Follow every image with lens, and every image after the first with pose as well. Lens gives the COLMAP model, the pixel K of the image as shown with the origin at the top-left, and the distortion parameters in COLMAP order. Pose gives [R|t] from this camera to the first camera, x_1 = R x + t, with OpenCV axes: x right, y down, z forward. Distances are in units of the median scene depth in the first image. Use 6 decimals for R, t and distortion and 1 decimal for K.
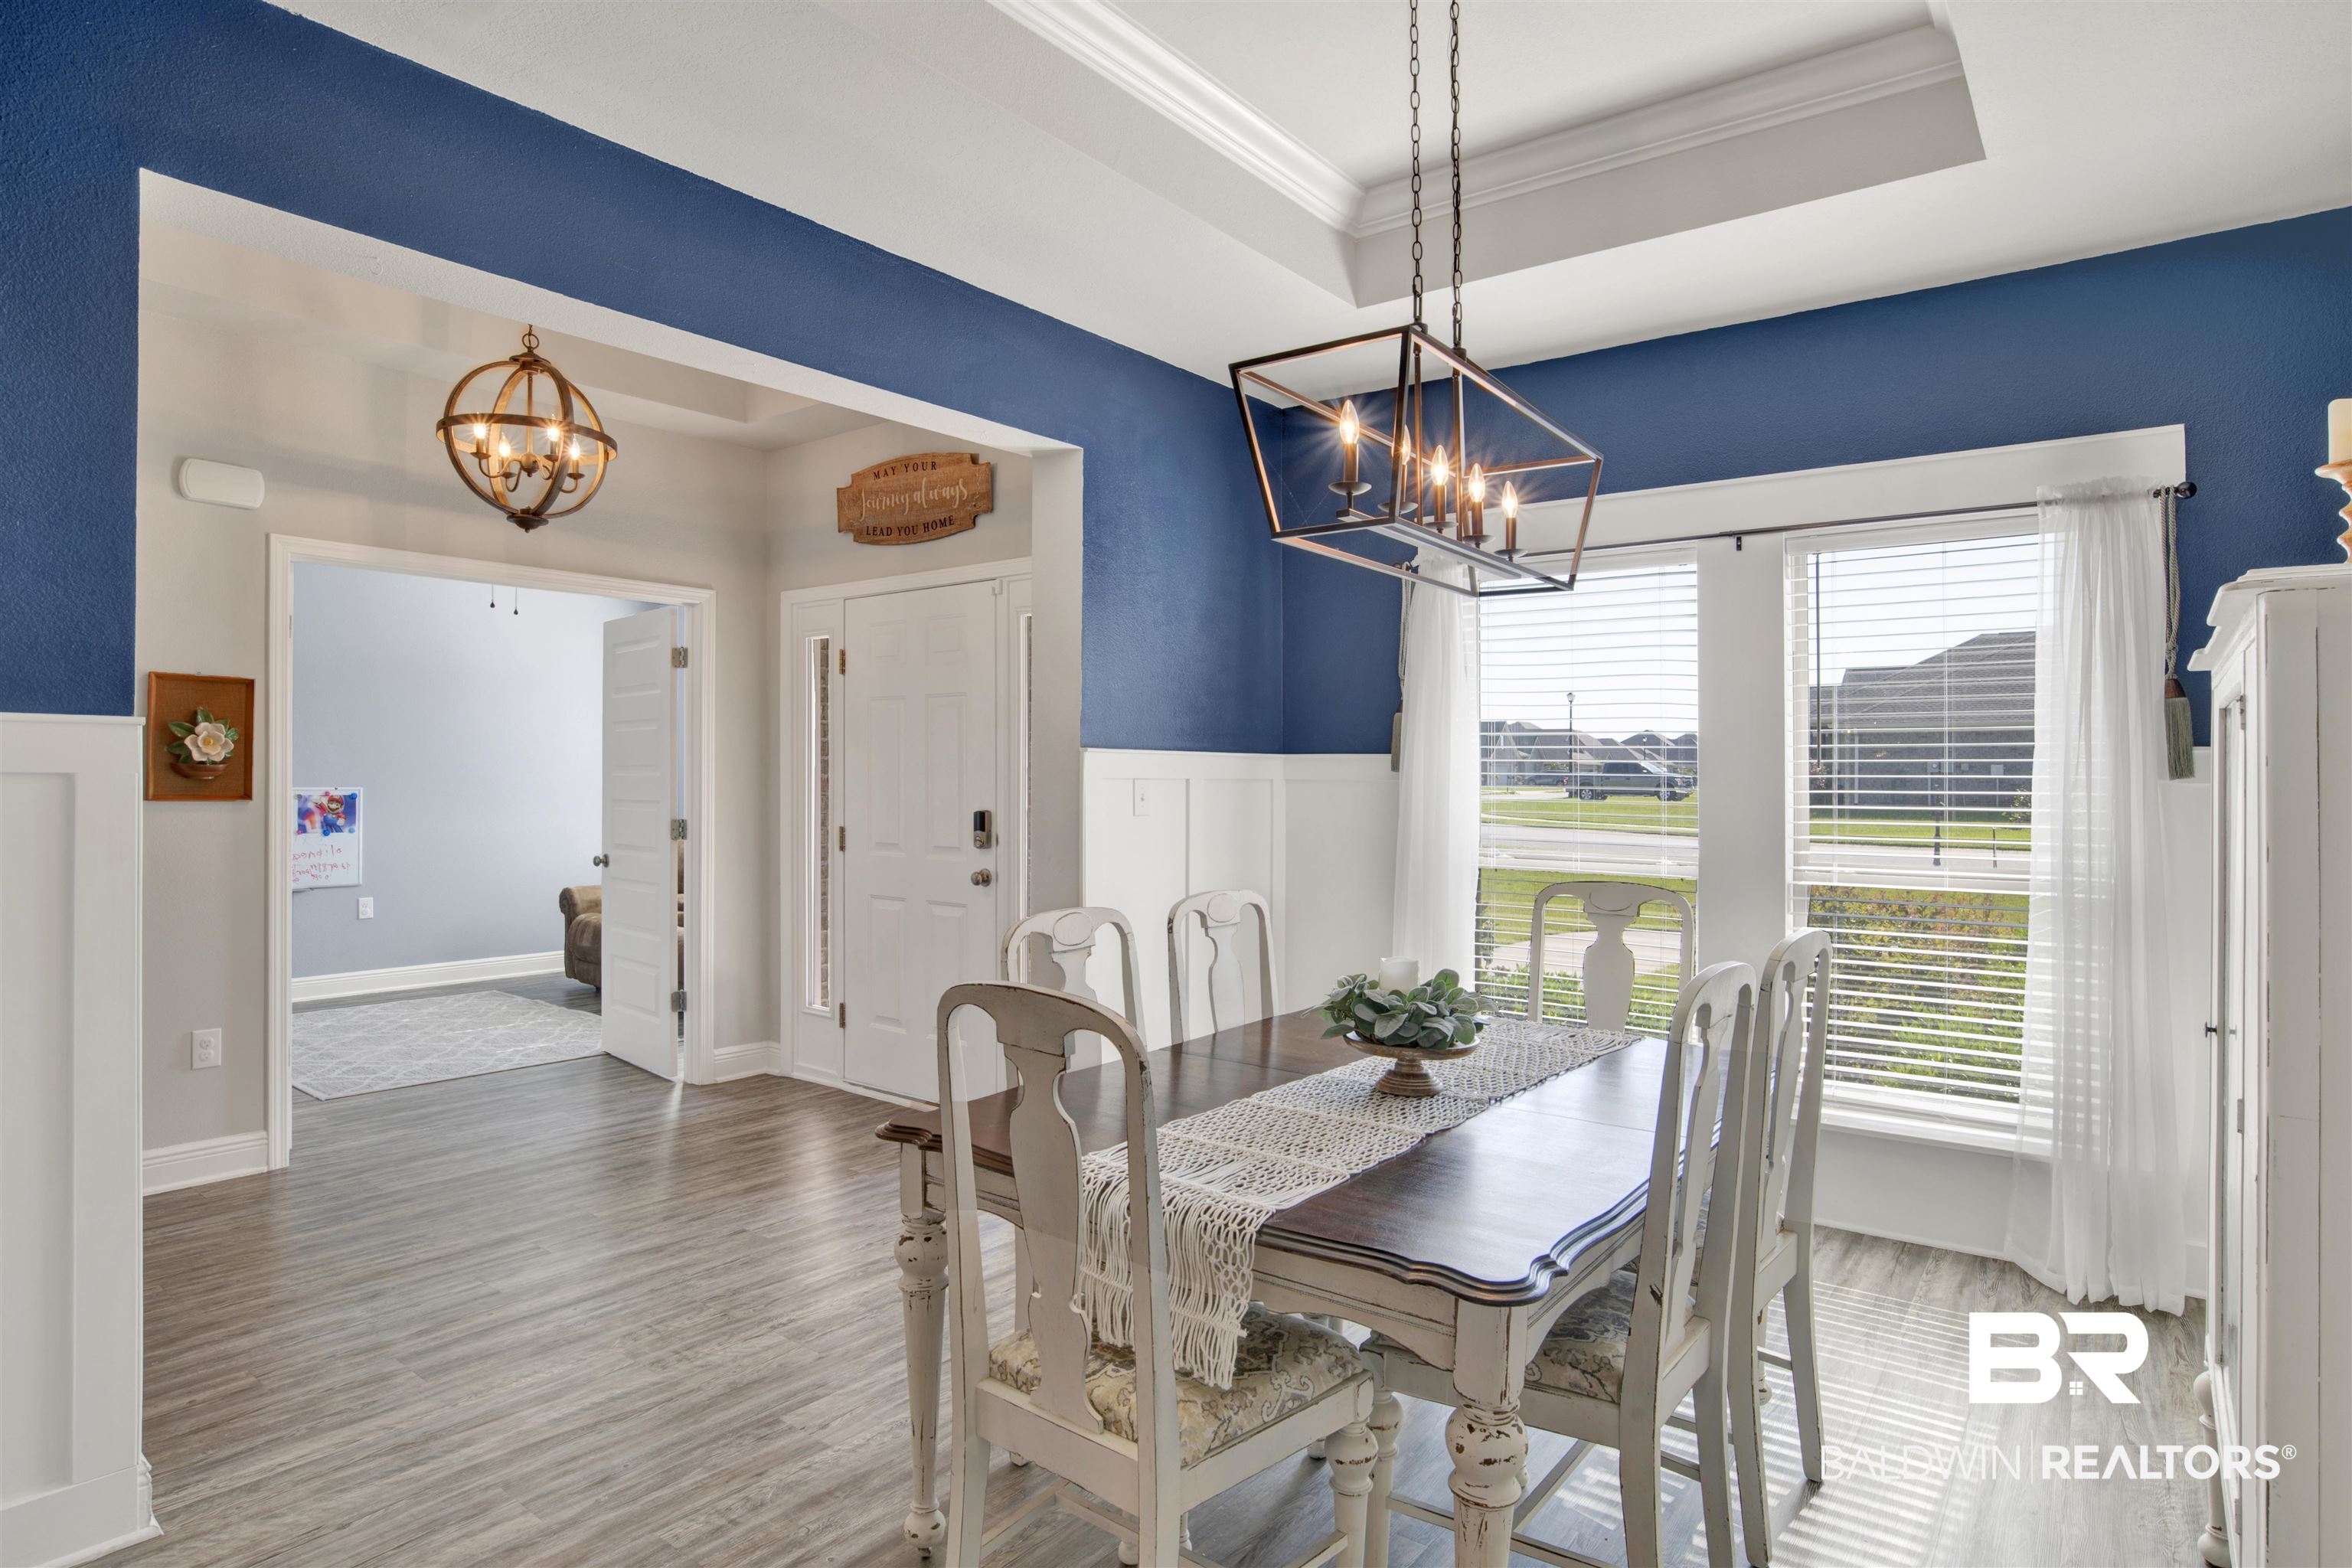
lens RADIAL K [[1232.3, 0, 1169.9], [0, 1232.3, 776.7], [0, 0, 1]] dist [-0.064768, 0.018256]
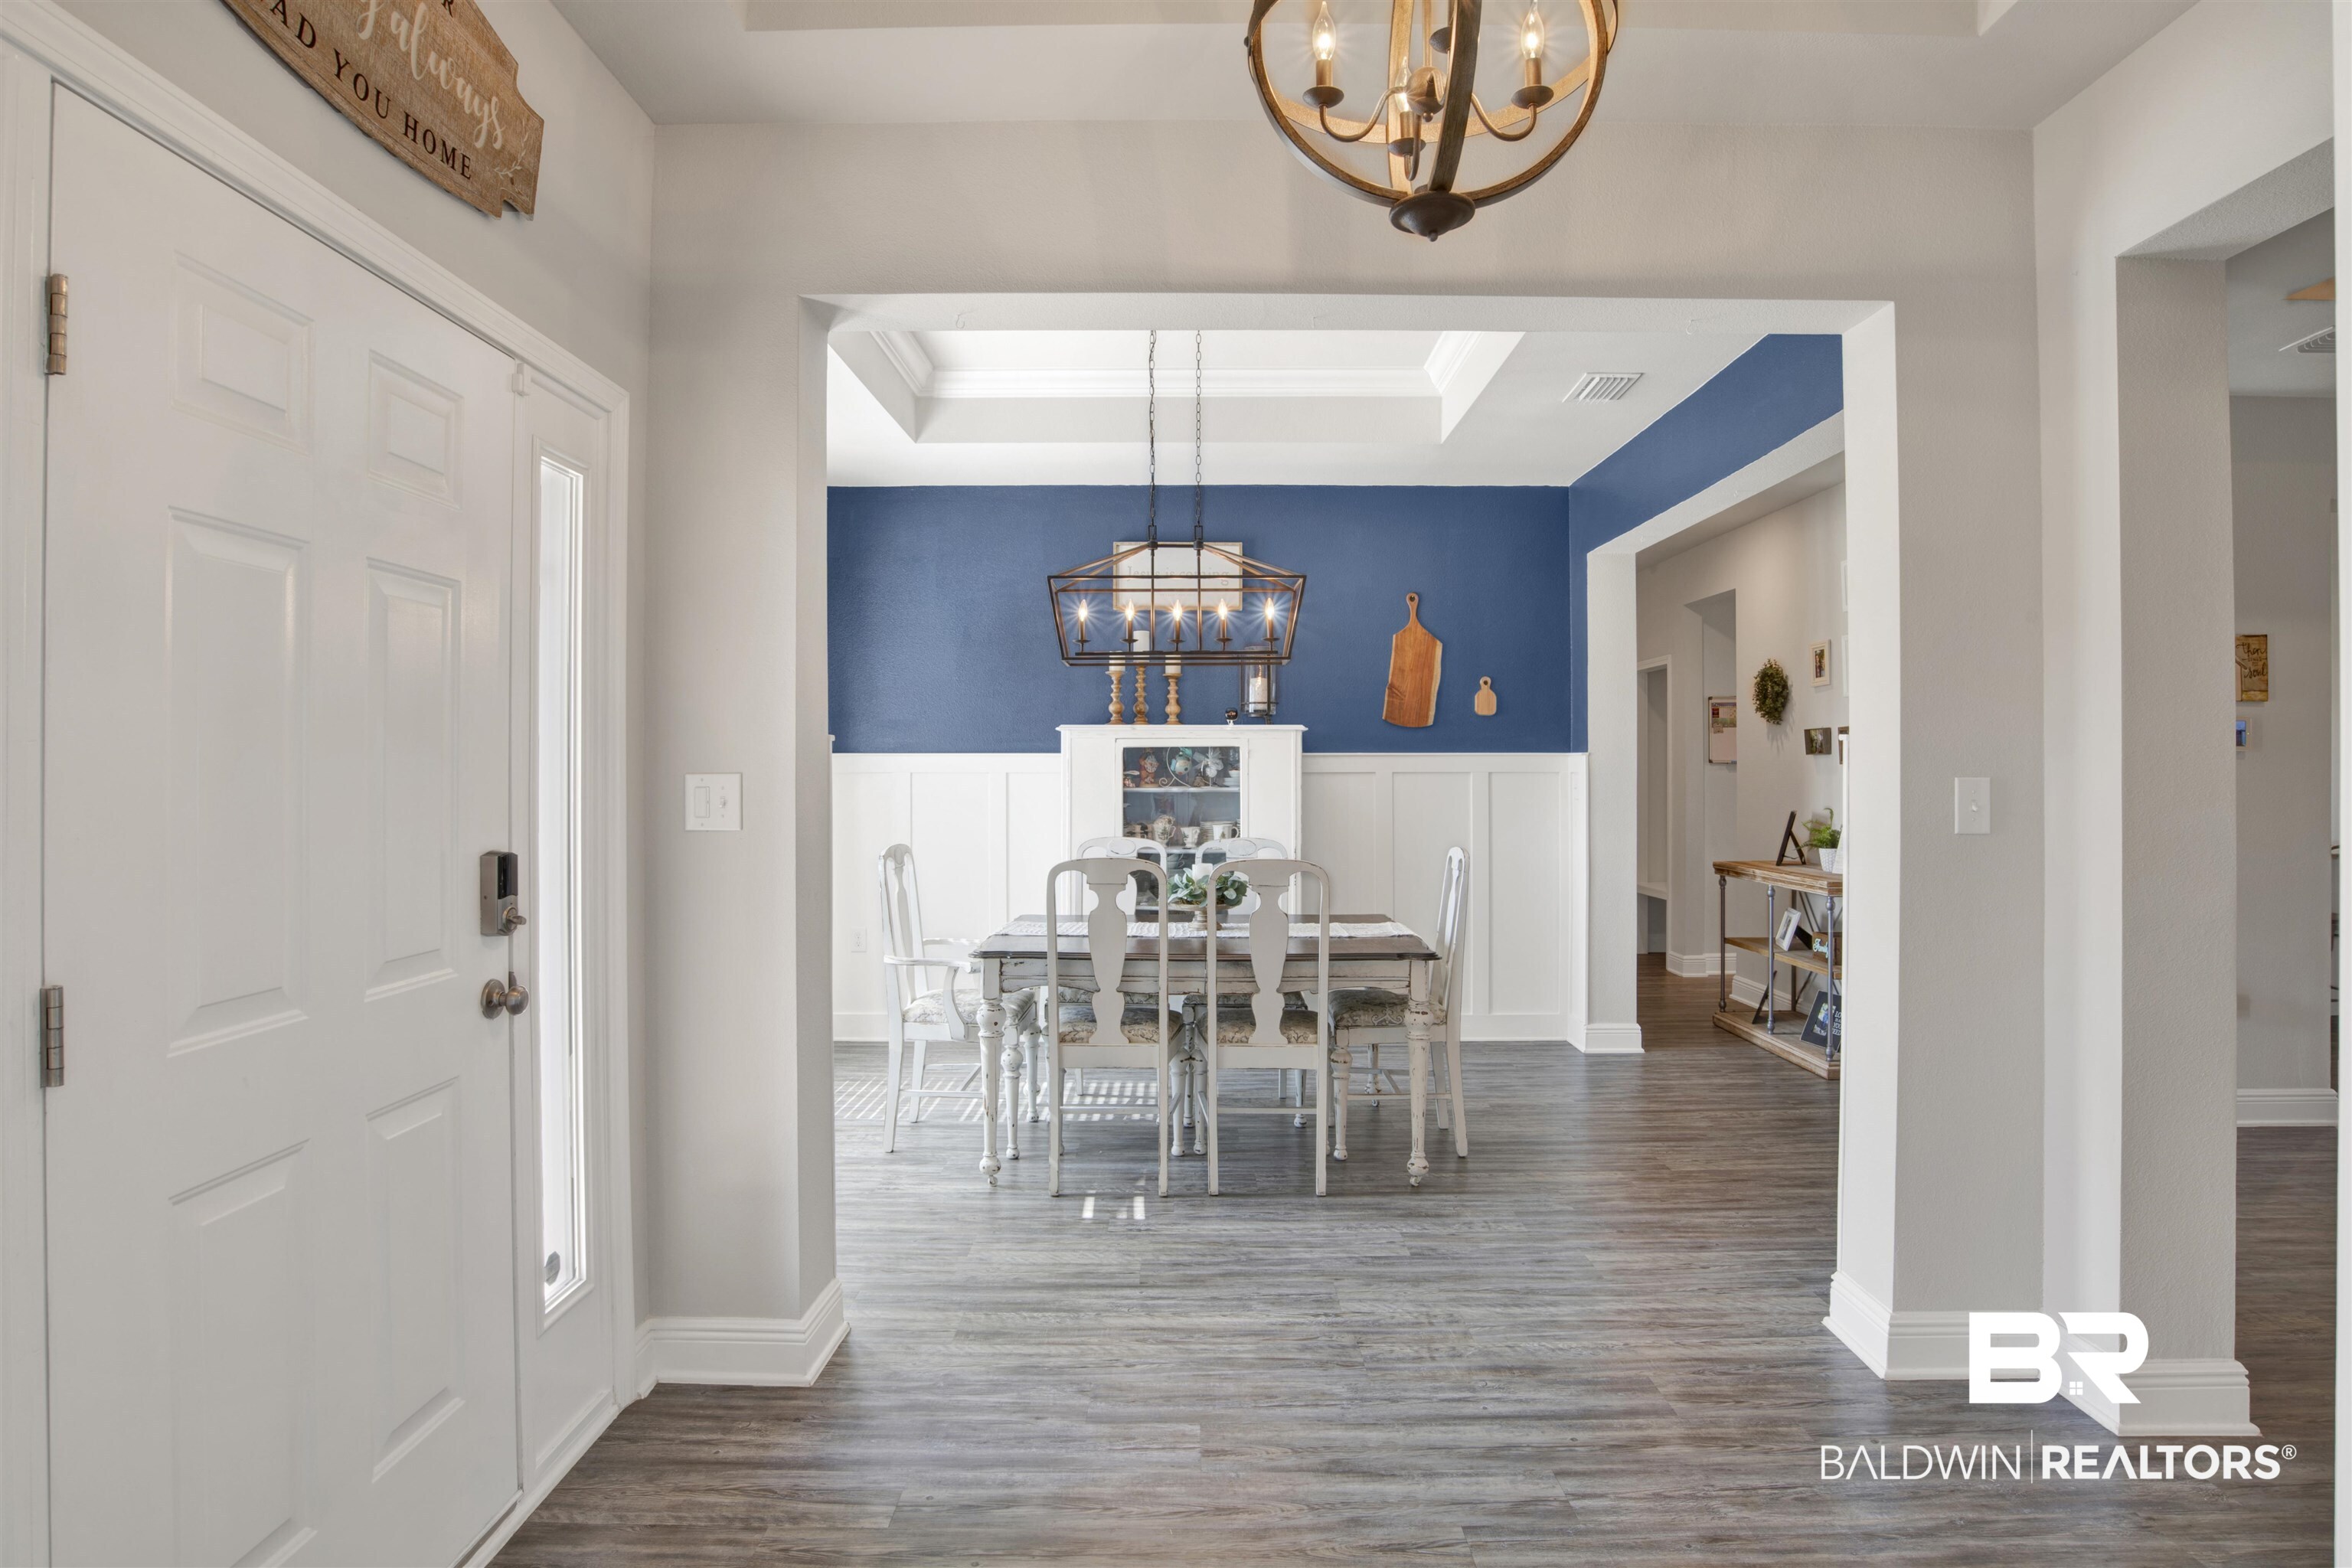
lens RADIAL K [[1232.3, 0, 1174.9], [0, 1232.3, 770.9], [0, 0, 1]] dist [-0.064768, 0.018256]
pose [[-0.597484, -0.007742, 0.801843, -1.107856], [-0.009664, 0.999950, 0.002454, -0.011671], [-0.801822, -0.006283, -0.597529, 1.788016]]
